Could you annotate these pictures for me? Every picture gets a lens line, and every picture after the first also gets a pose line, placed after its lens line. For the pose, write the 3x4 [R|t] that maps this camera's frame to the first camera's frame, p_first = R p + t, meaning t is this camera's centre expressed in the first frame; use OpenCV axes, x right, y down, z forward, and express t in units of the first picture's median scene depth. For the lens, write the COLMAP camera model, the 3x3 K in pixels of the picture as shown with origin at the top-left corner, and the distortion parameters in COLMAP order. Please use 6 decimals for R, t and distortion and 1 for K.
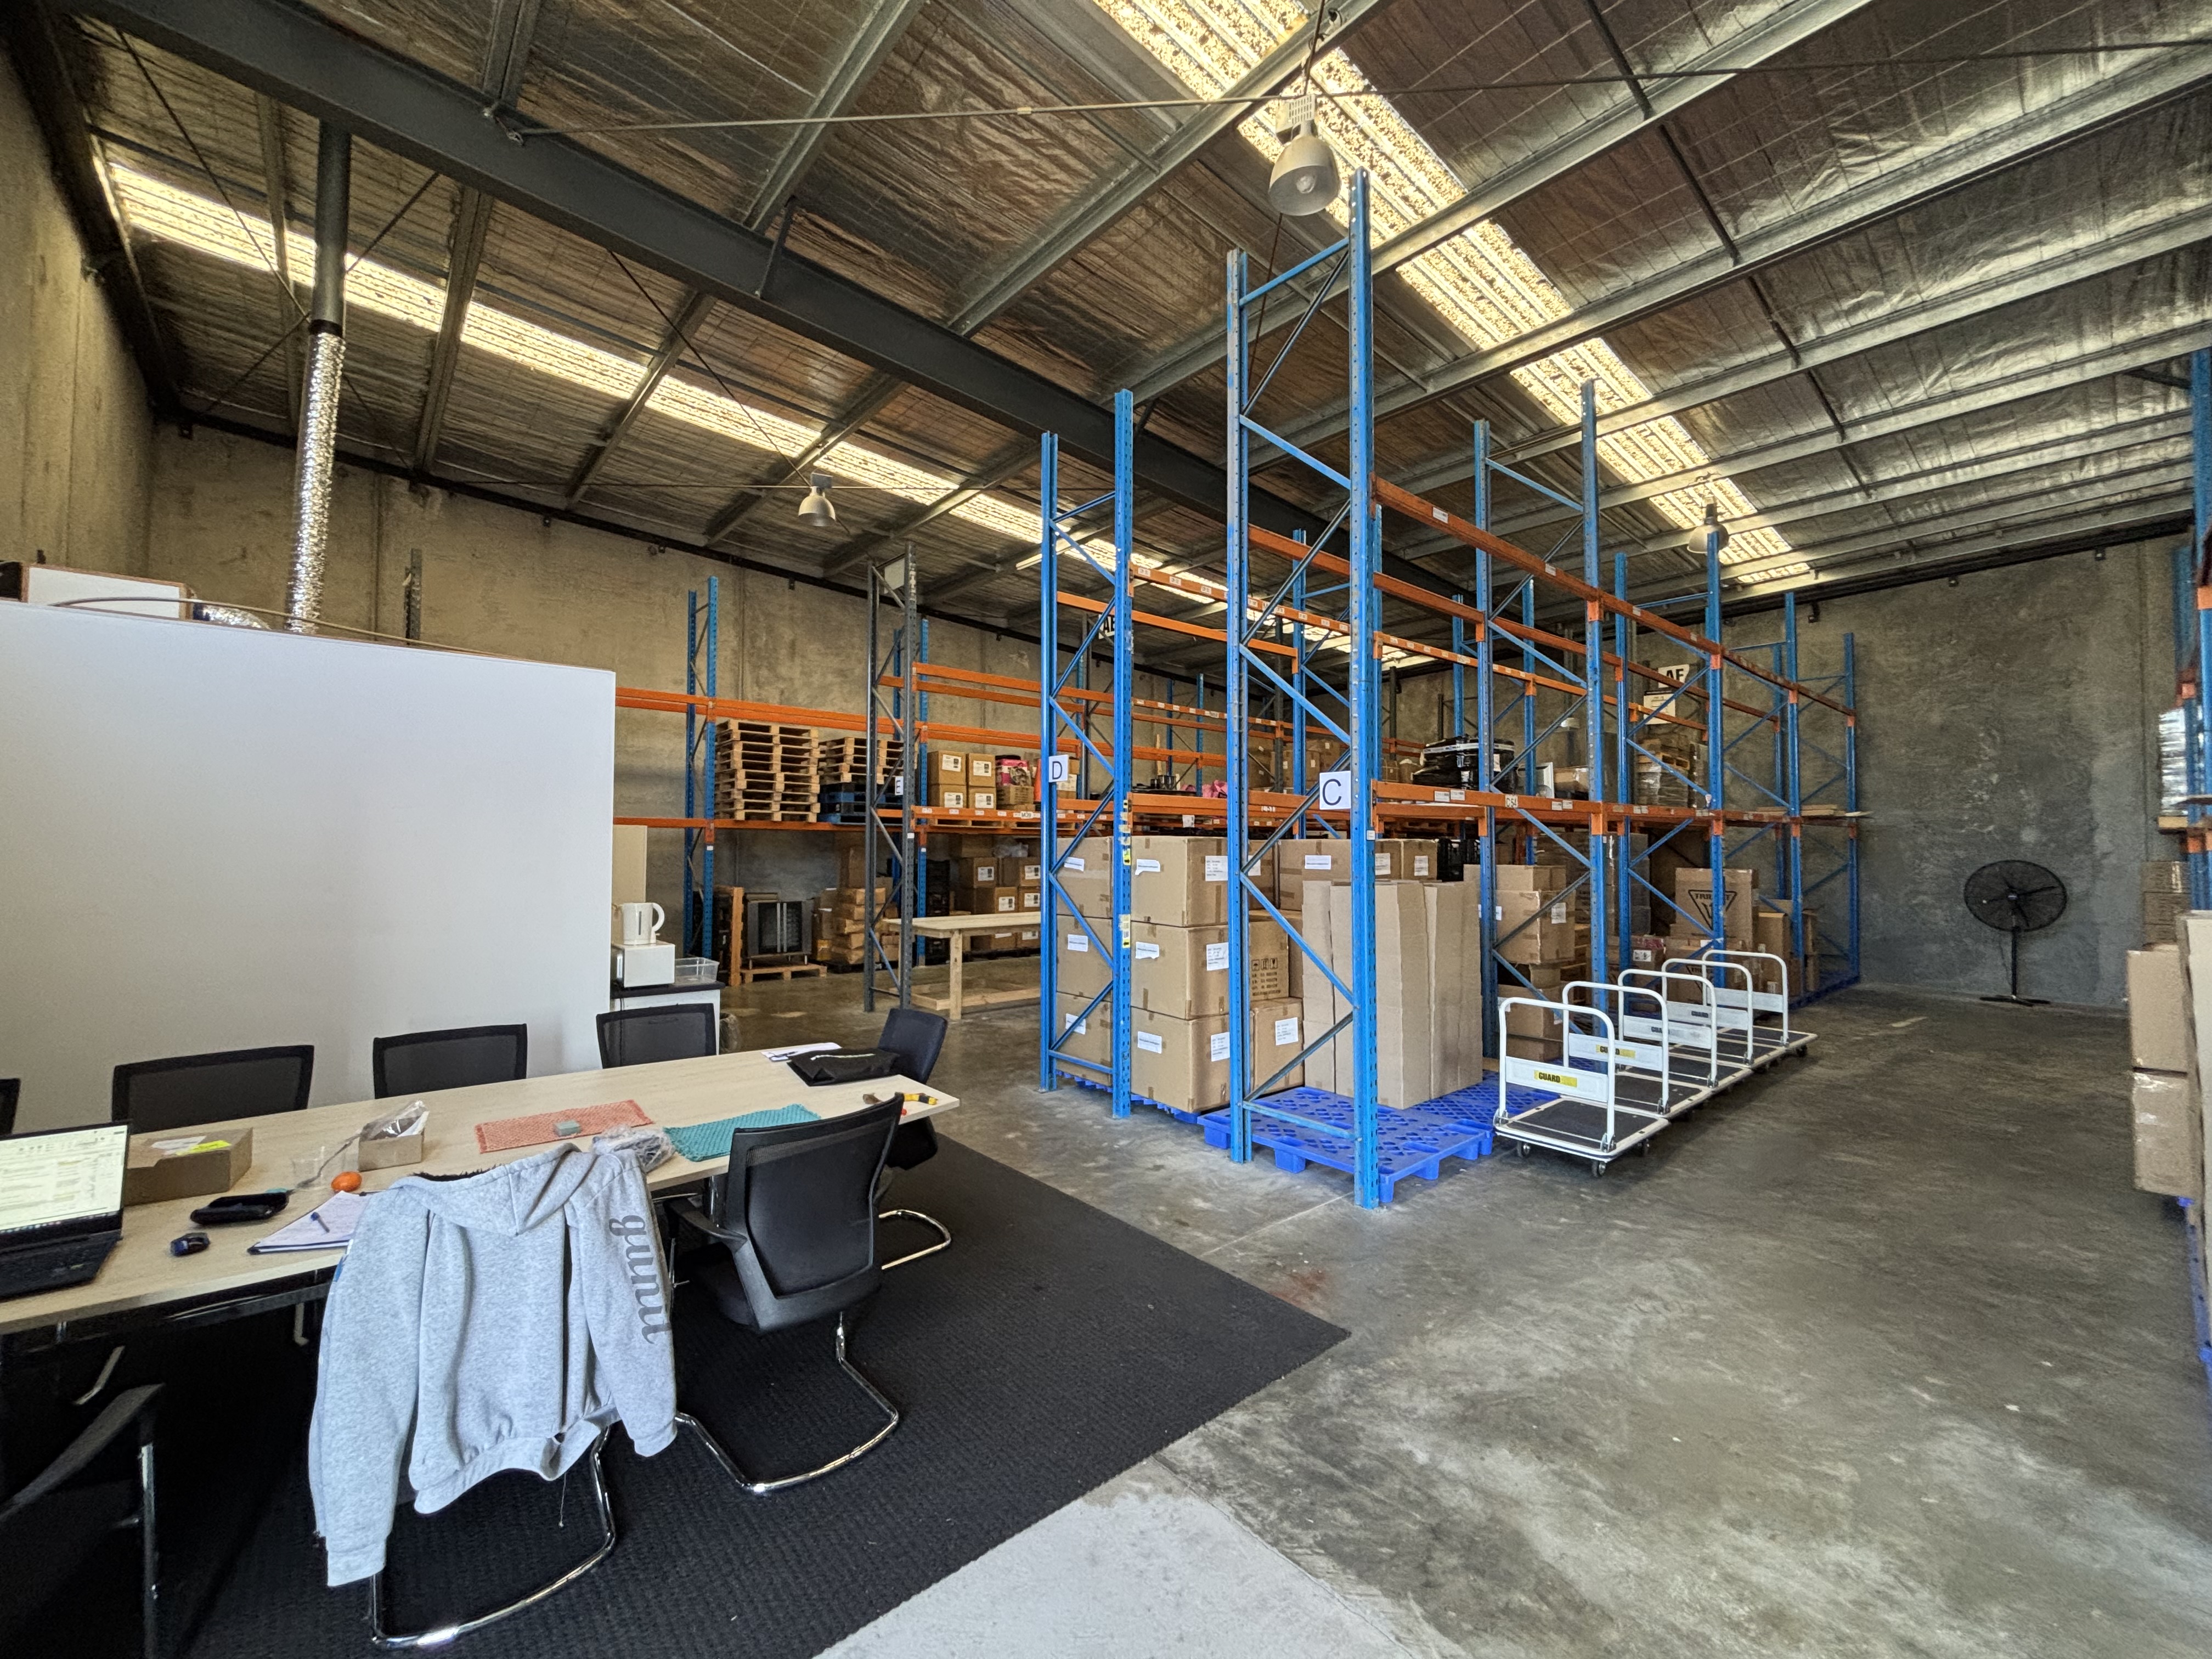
lens RADIAL K [[886.4, 0, 1106.0], [0, 886.4, 829.5], [0, 0, 1]] dist [-0.002829, -0.000086]
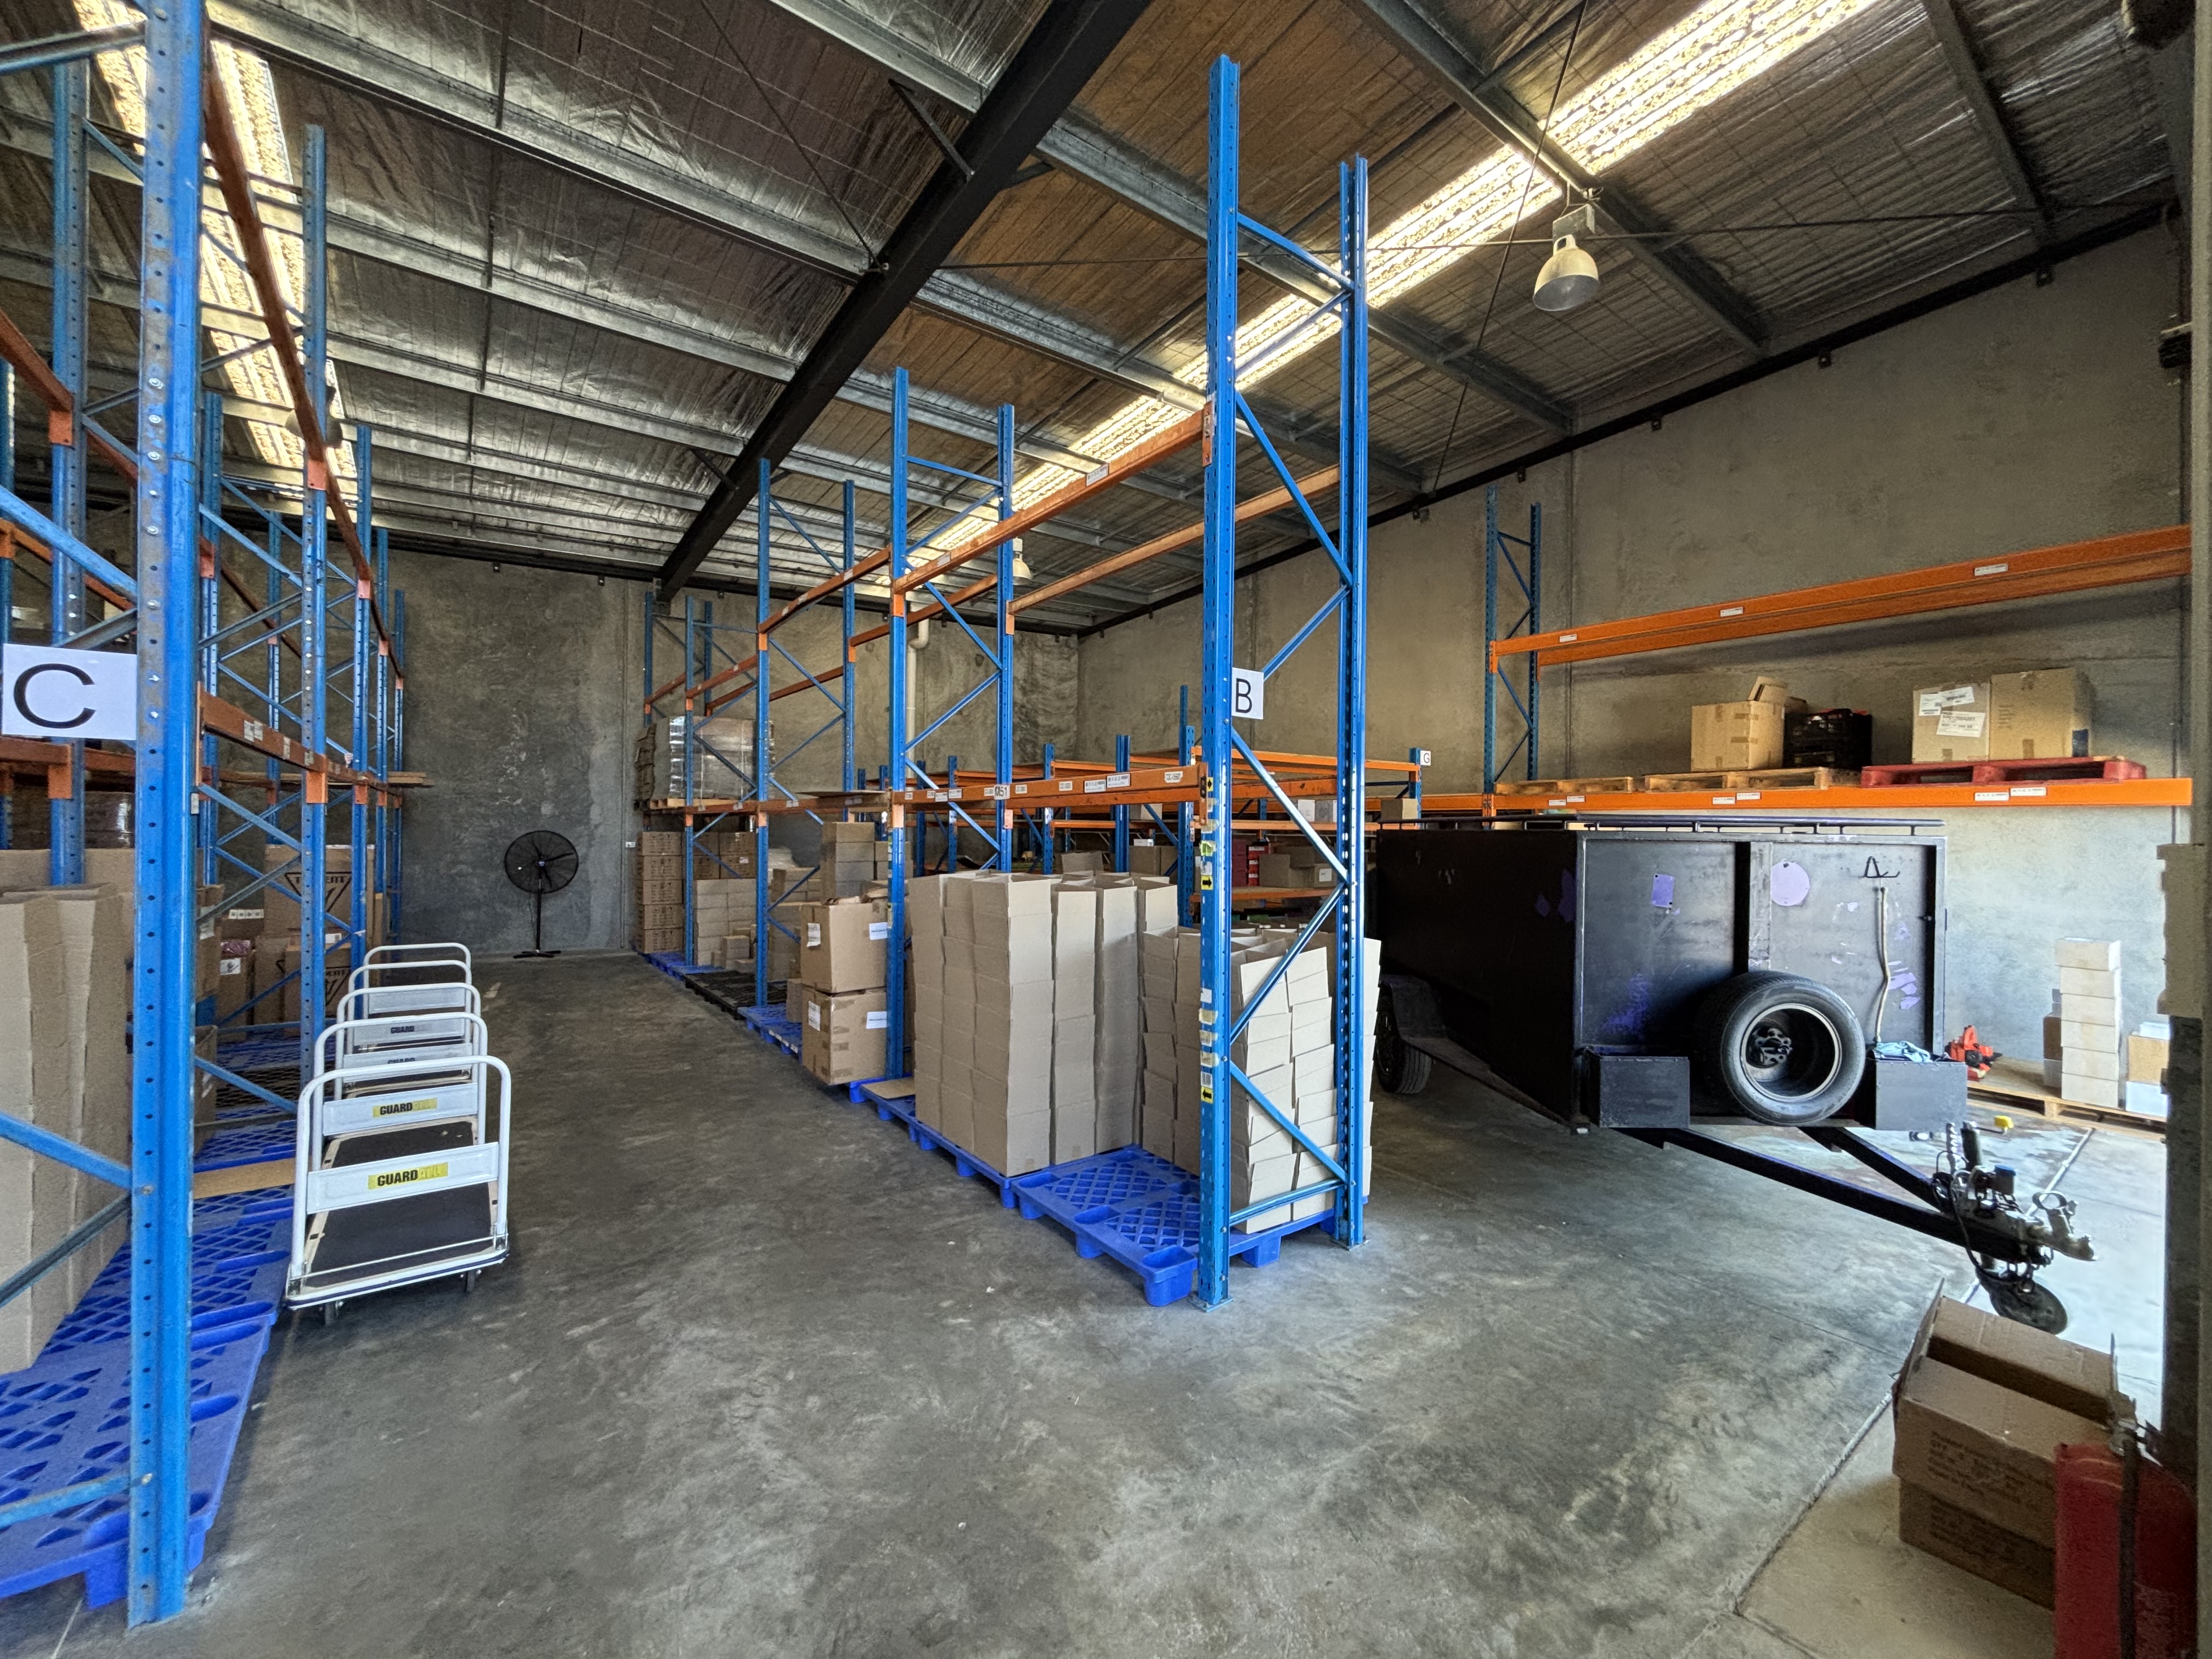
lens RADIAL K [[891.2, 0, 1105.6], [0, 891.2, 825.0], [0, 0, 1]] dist [0.001662, 0.000086]
pose [[0.082749, 0.000278, 0.996570, -0.094859], [-0.034903, 0.999387, 0.002619, -0.000553], [-0.995959, -0.035000, 0.082708, 0.363814]]
